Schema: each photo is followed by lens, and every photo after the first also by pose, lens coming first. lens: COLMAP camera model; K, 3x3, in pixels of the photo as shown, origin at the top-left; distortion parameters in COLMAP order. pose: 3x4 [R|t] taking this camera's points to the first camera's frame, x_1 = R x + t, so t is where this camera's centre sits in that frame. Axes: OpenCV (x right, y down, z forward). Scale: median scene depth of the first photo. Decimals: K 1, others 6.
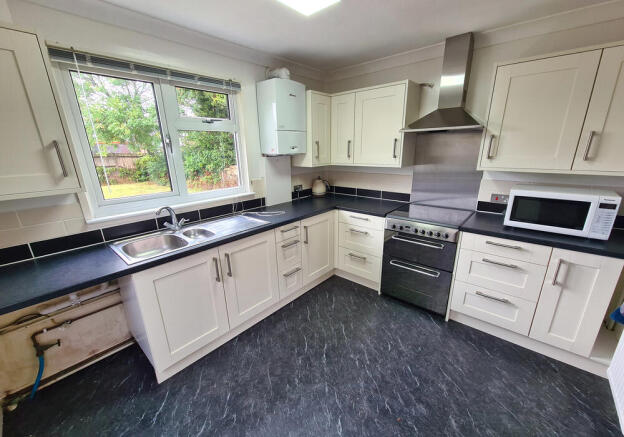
lens RADIAL K [[252.6, 0, 308.7], [0, 252.6, 223.9], [0, 0, 1]] dist [-0.000855, -0.000072]
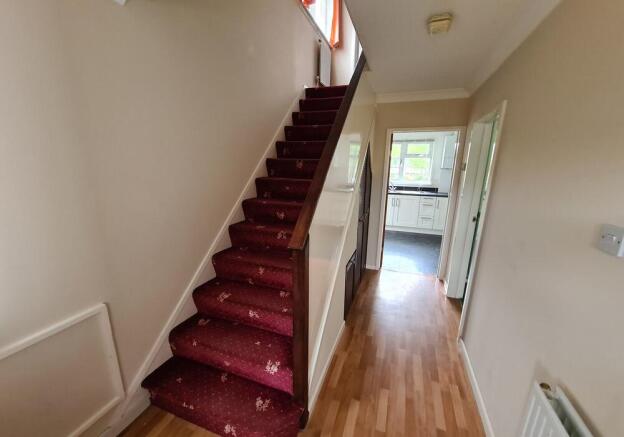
lens RADIAL K [[252.6, 0, 308.7], [0, 252.6, 223.9], [0, 0, 1]] dist [-0.000855, -0.000072]
pose [[0.364456, 0.236589, -0.900665, 1.584561], [-0.280730, 0.950106, 0.135978, 0.222322], [0.887898, 0.203286, 0.412689, -0.866200]]
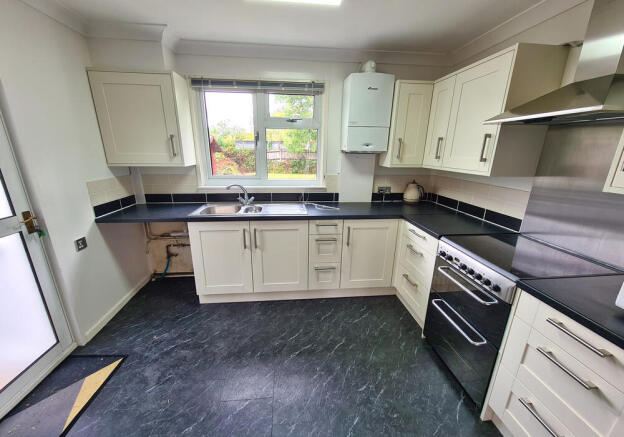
lens RADIAL K [[252.6, 0, 308.7], [0, 252.6, 223.9], [0, 0, 1]] dist [-0.000855, -0.000072]
pose [[0.734205, 0.220439, -0.642145, 0.475549], [-0.221198, 0.971882, 0.080724, -0.045120], [0.641884, 0.082773, 0.762321, 0.175924]]
